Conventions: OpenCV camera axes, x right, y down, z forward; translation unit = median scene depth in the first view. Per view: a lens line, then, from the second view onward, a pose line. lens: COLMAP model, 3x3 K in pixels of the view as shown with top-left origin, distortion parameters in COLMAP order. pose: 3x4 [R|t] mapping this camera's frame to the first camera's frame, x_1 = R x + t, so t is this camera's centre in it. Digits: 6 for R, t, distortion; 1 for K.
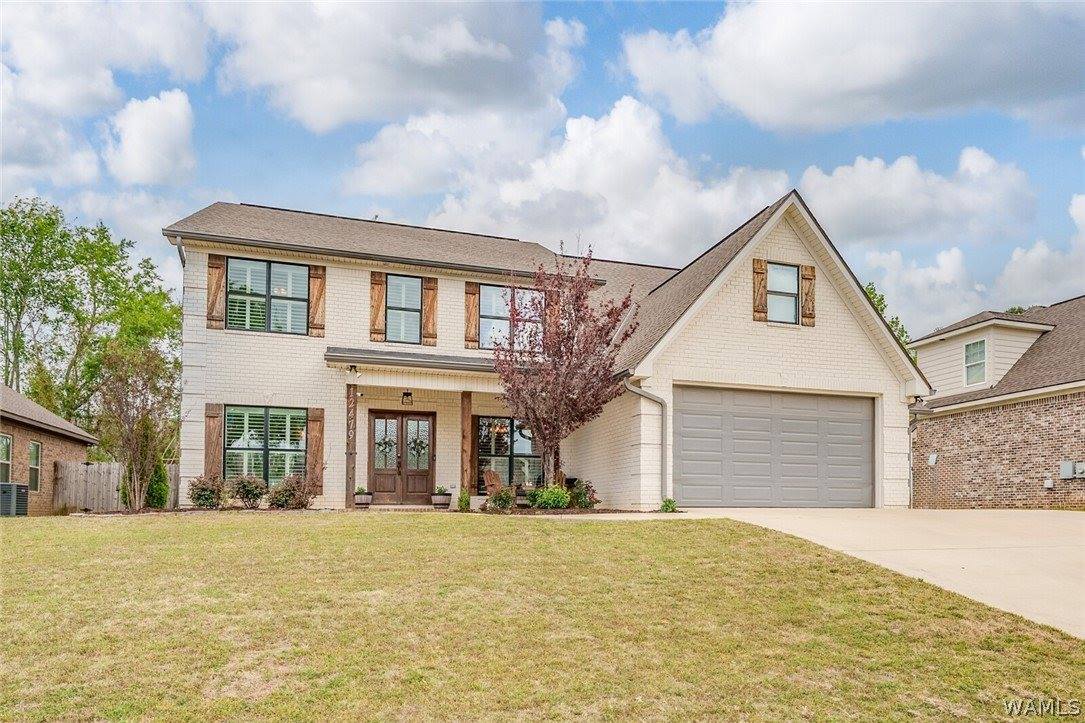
lens RADIAL K [[567.1, 0, 542.5], [0, 567.1, 361.5], [0, 0, 1]] dist [0.001615, 0.000262]
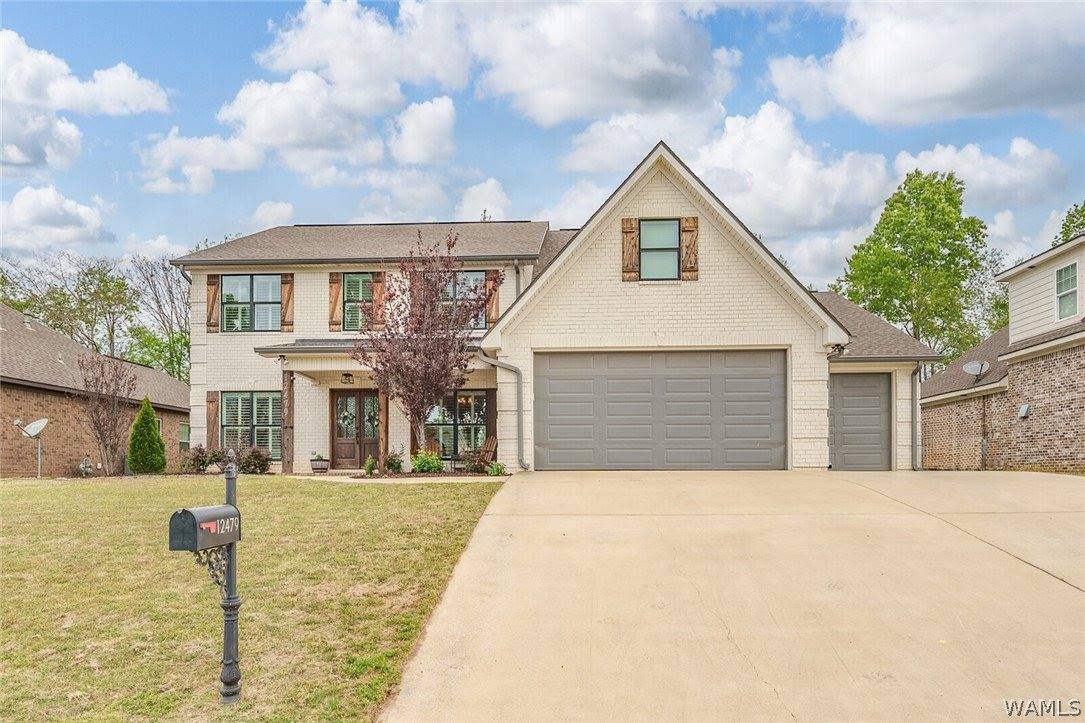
lens RADIAL K [[534.3, 0, 536.0], [0, 534.3, 336.0], [0, 0, 1]] dist [0.000176, -0.000107]
pose [[0.953191, -0.078275, -0.292062, 0.465252], [0.080319, 0.996757, -0.005007, 0.014215], [0.291507, -0.018686, 0.956386, 0.061083]]
